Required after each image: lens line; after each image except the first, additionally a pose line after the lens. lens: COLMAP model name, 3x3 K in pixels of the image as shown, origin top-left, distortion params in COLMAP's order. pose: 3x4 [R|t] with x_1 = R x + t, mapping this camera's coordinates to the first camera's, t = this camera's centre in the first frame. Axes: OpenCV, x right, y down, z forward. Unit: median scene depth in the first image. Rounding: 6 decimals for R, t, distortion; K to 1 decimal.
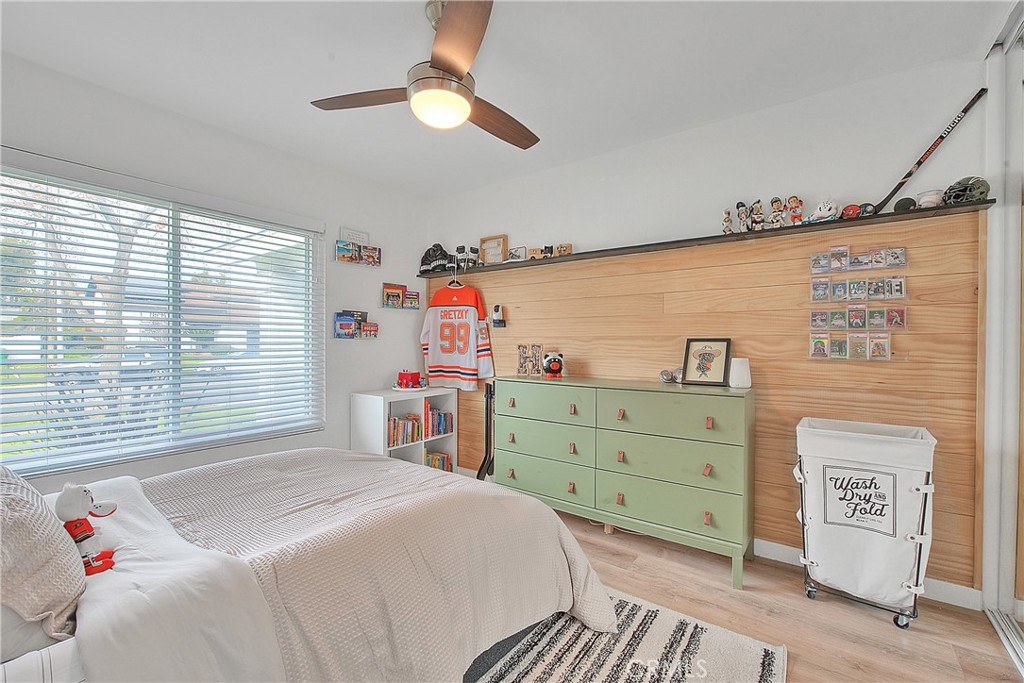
lens RADIAL K [[421.9, 0, 509.7], [0, 421.9, 347.1], [0, 0, 1]] dist [0.001955, -0.002133]
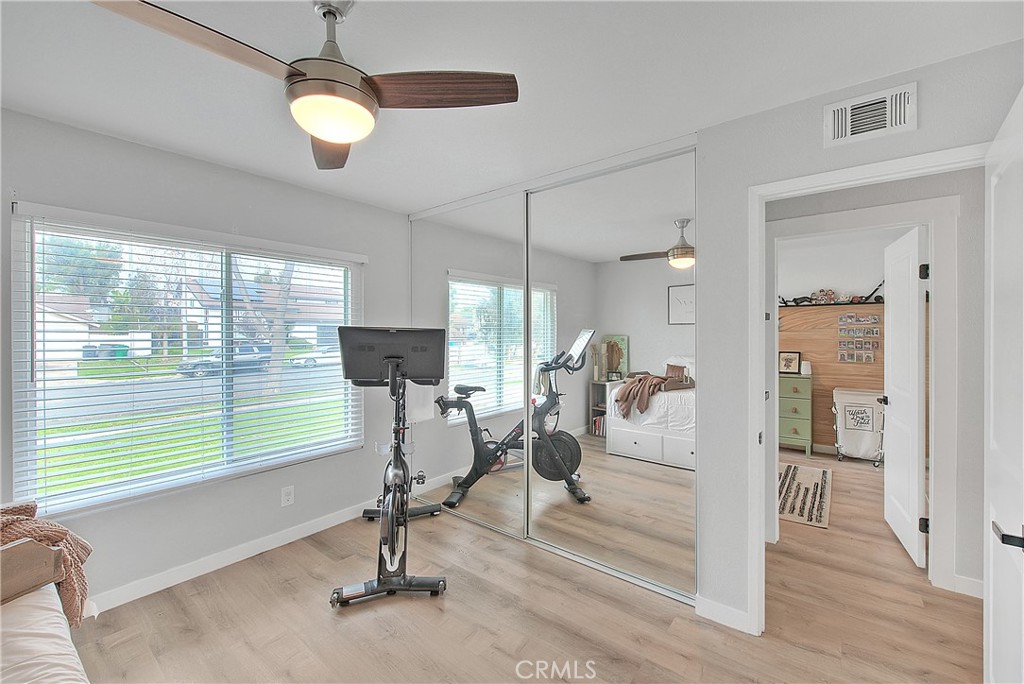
lens RADIAL K [[421.9, 0, 515.1], [0, 421.9, 334.8], [0, 0, 1]] dist [0.001955, -0.002133]
pose [[0.999384, -0.011873, -0.033017, -0.980581], [0.011897, 0.999929, 0.000524, -0.142781], [0.033008, -0.000916, 0.999455, -1.368414]]
